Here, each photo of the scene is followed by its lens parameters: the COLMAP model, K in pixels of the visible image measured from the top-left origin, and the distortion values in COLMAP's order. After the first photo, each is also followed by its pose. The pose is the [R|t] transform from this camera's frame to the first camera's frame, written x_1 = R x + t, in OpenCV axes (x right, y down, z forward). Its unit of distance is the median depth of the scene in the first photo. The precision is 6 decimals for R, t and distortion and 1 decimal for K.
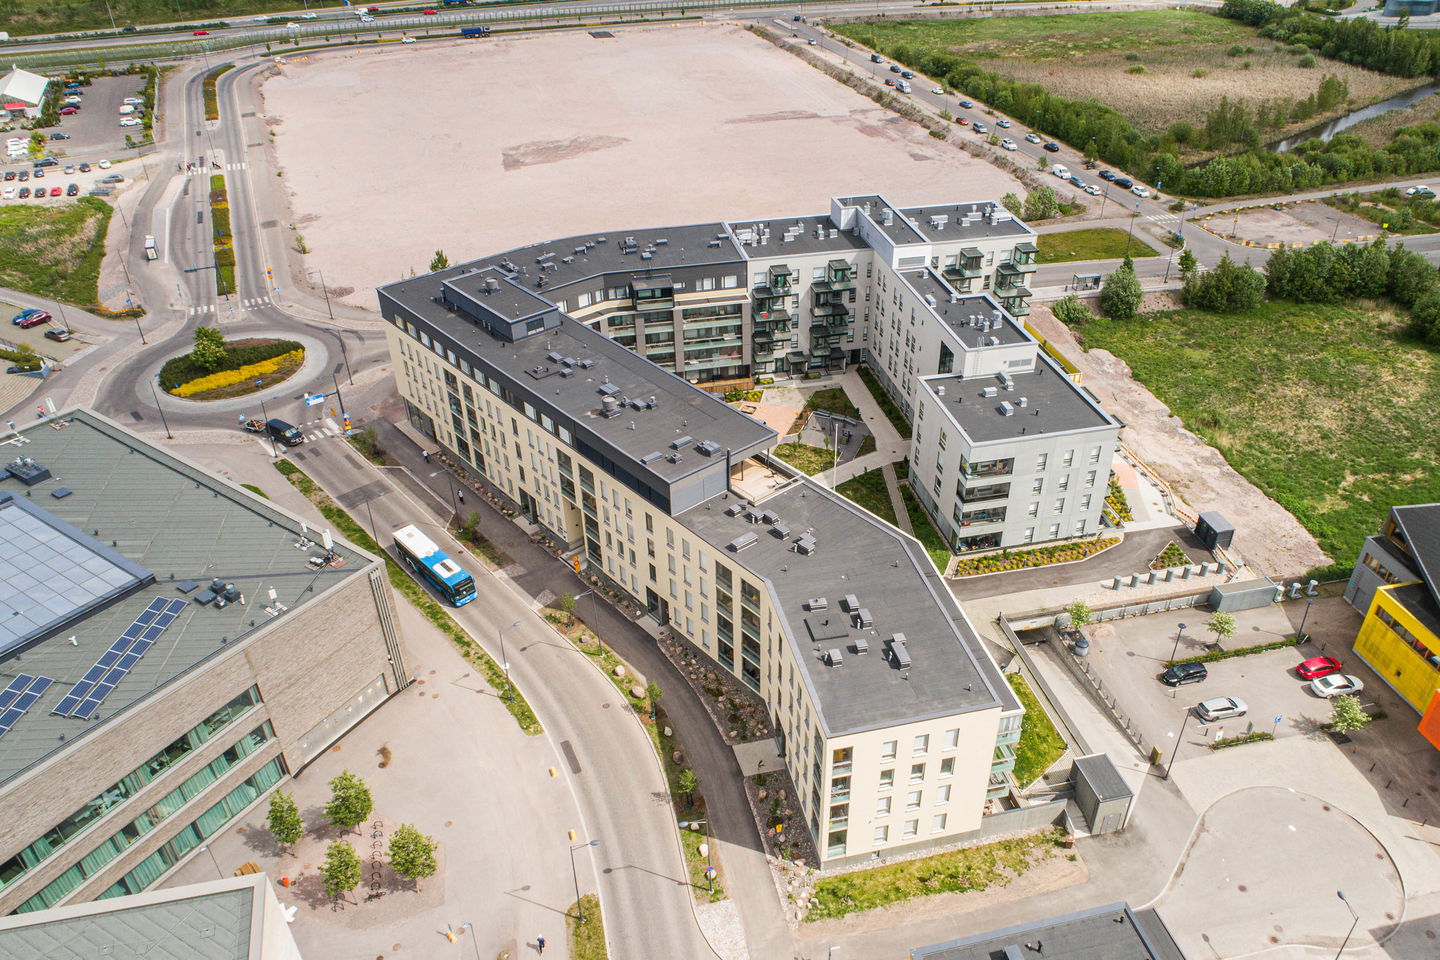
lens RADIAL K [[1054.4, 0, 736.6], [0, 1054.4, 521.0], [0, 0, 1]] dist [-0.008658, 0.011896]
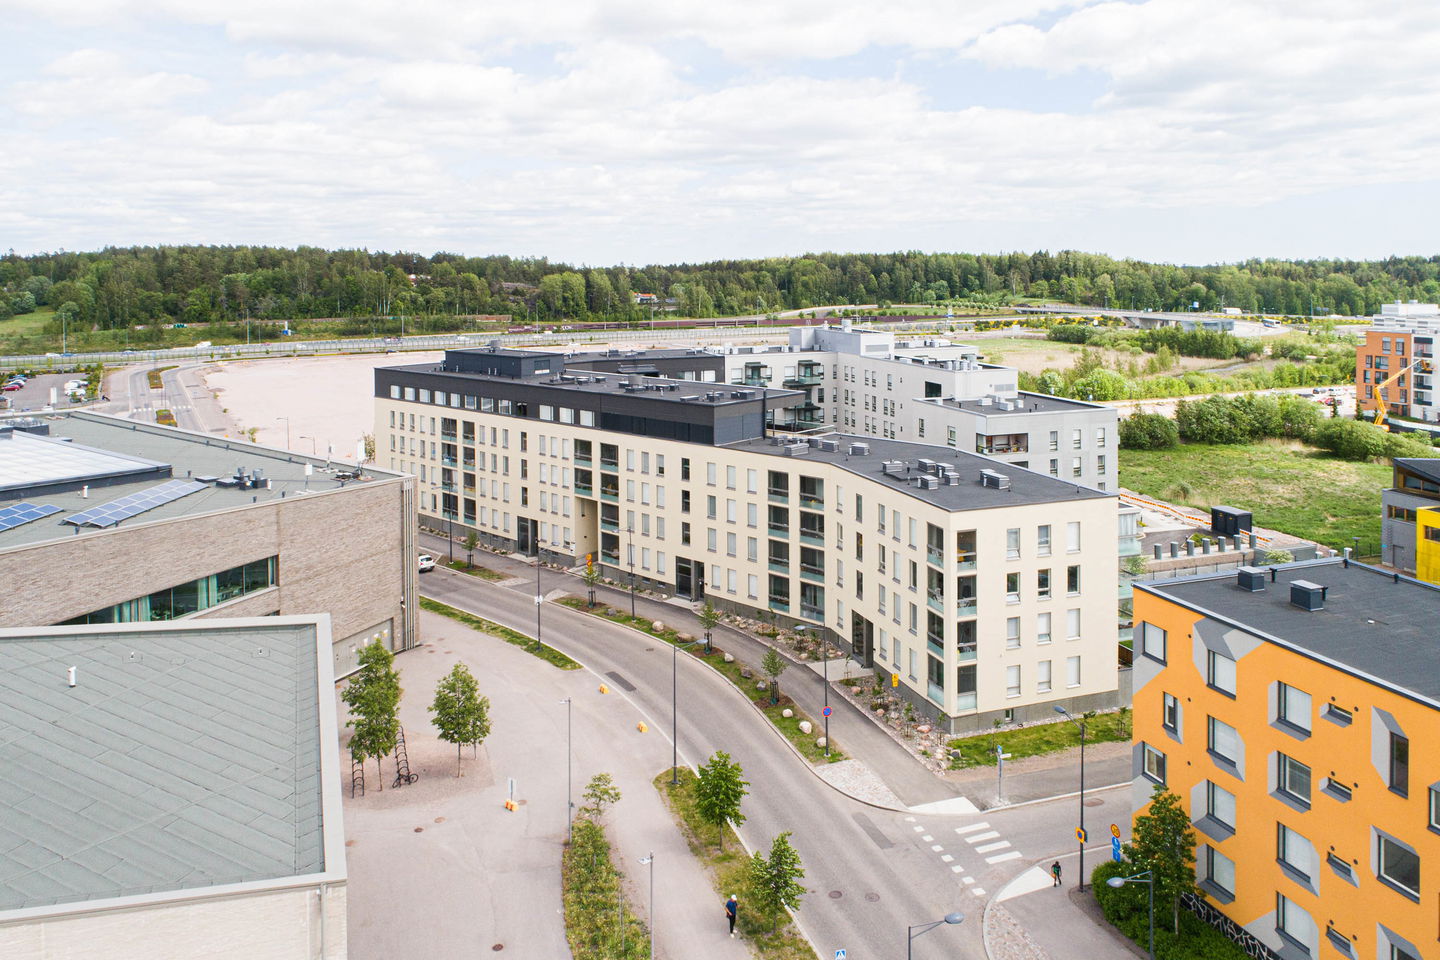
lens RADIAL K [[1054.4, 0, 694.0], [0, 1054.4, 322.6], [0, 0, 1]] dist [-0.008658, 0.011896]
pose [[0.995515, 0.000578, 0.094602, -0.167765], [0.050980, 0.839089, -0.541600, 0.416169], [-0.079692, 0.543994, 0.835296, 0.119828]]
